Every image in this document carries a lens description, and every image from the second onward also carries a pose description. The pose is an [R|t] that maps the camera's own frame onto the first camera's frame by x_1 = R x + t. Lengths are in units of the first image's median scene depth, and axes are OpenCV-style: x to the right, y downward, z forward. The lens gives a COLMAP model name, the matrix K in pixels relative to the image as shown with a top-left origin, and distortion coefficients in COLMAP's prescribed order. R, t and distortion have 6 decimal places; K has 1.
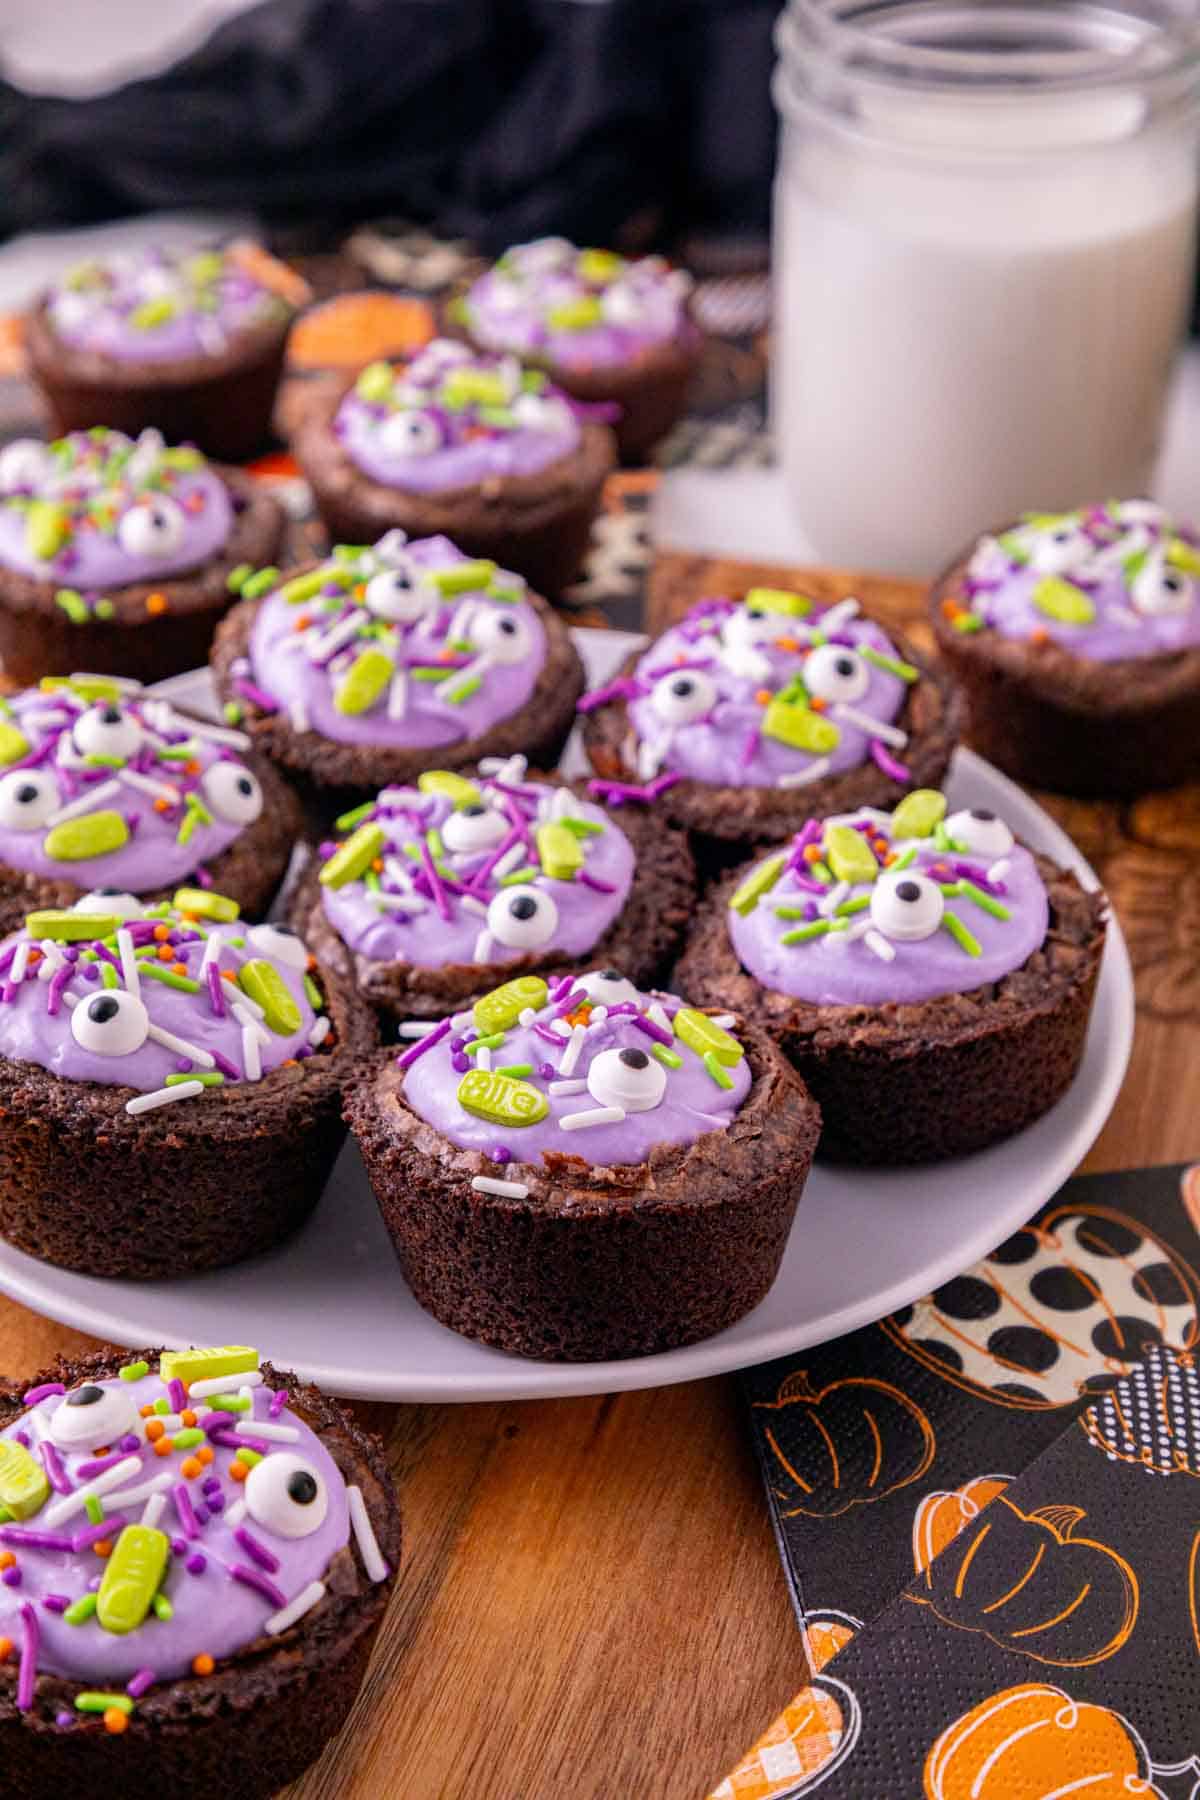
lens RADIAL K [[3052.8, 0, 600.0], [0, 3052.8, 900.0], [0, 0, 1]] dist [0.188935, -0.112963]
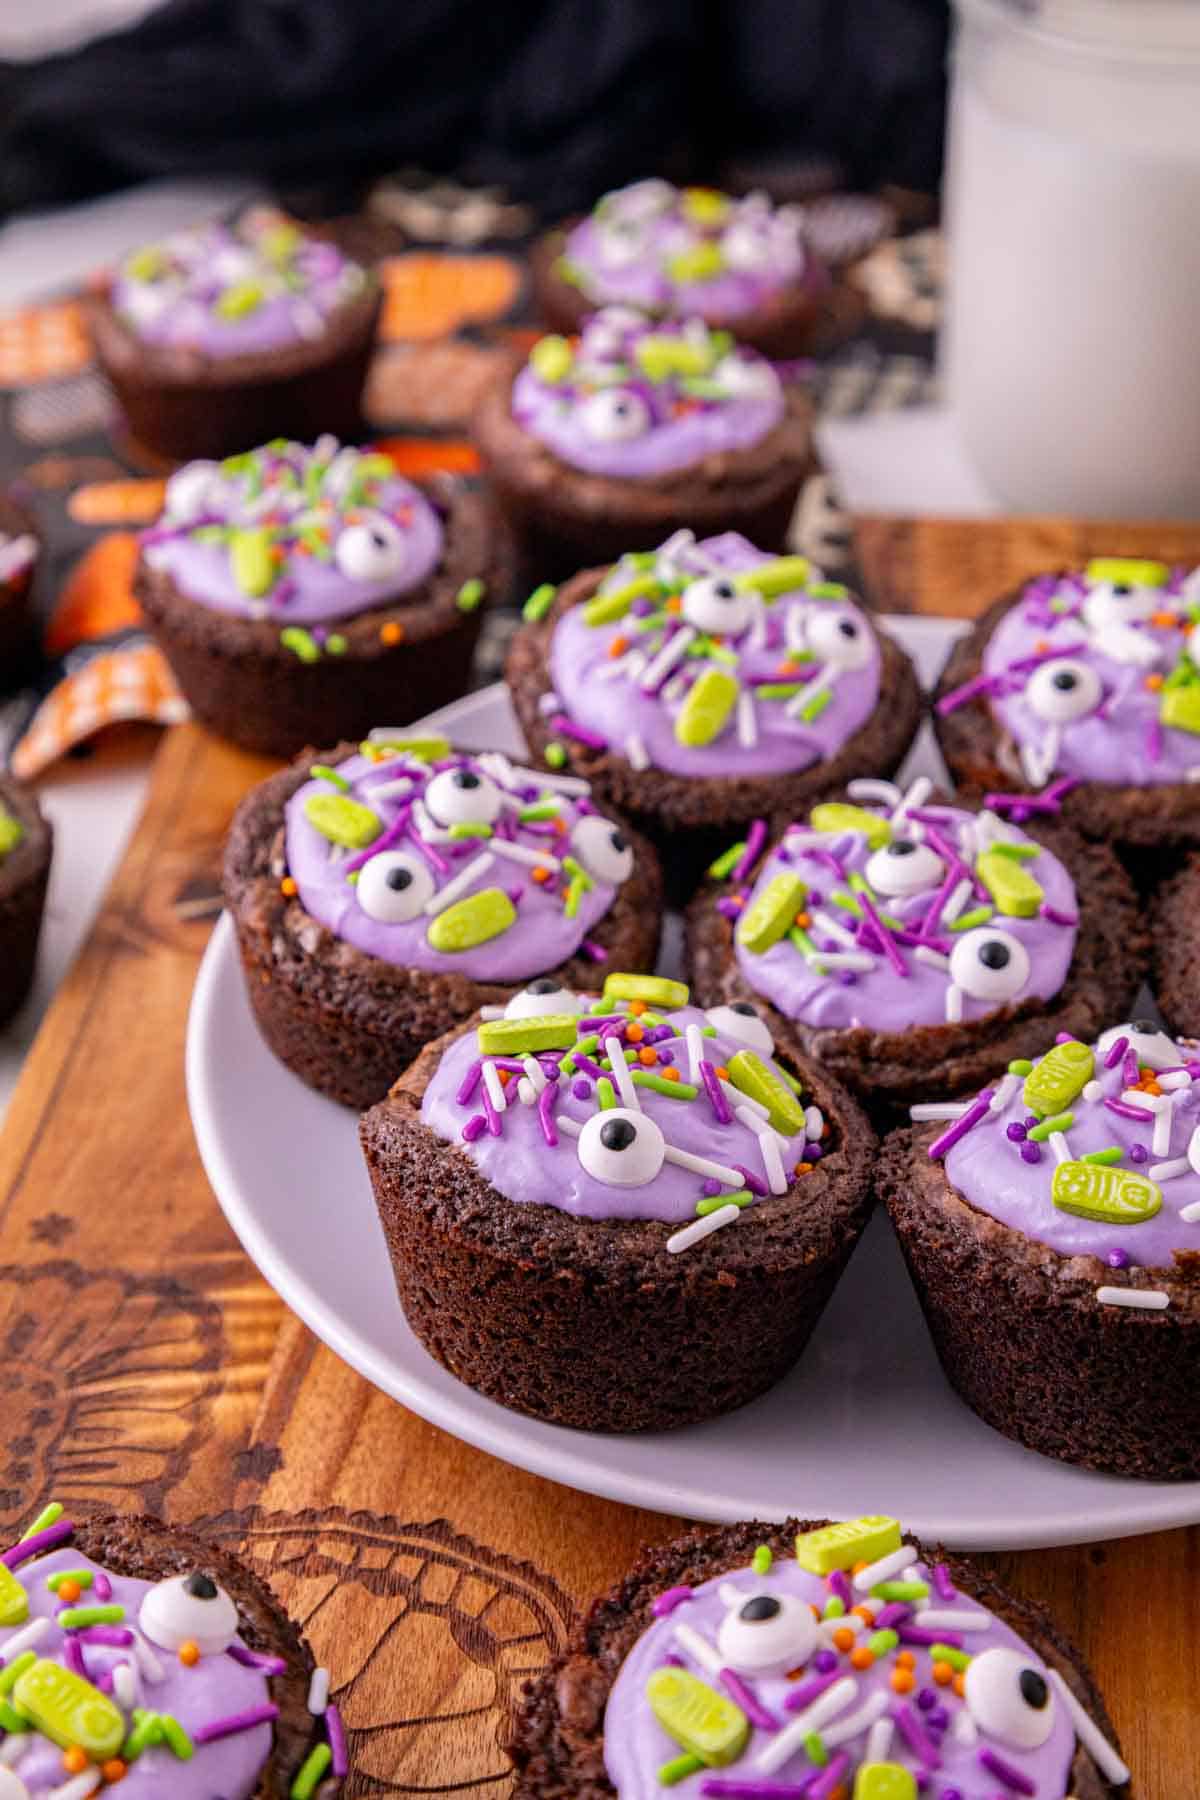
lens RADIAL K [[3014.9, 0, 615.6], [0, 3014.9, 897.3], [0, 0, 1]] dist [0.163551, 0.075535]
pose [[0.988416, -0.101742, 0.112620, -0.225445], [0.097945, 0.994437, 0.038764, -0.057427], [-0.115937, -0.027285, 0.992882, 0.138701]]
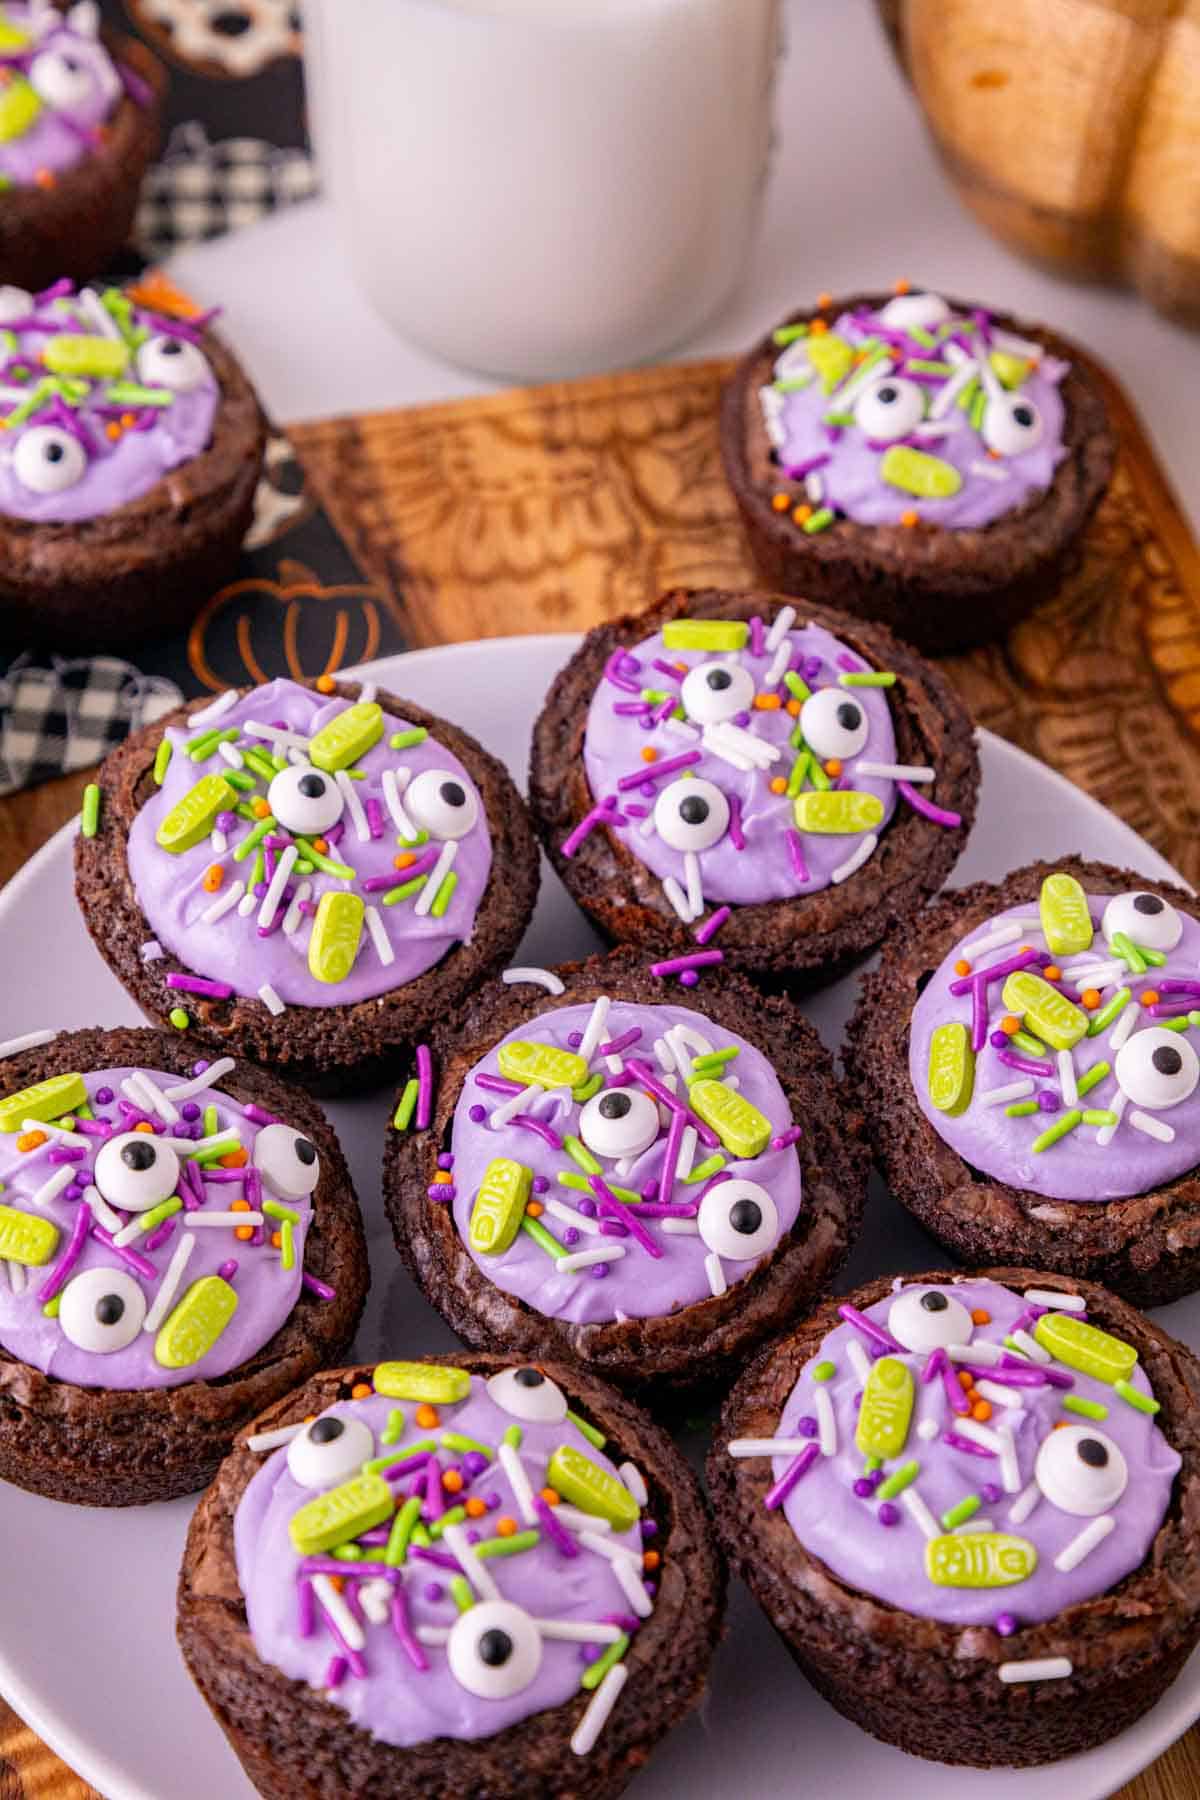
lens RADIAL K [[3014.9, 0, 615.6], [0, 3014.9, 897.3], [0, 0, 1]] dist [0.163551, 0.075535]
pose [[0.874808, -0.376676, 0.304674, -0.273936], [0.251223, 0.890423, 0.379517, -0.396835], [-0.414244, -0.255464, 0.873579, 0.293263]]
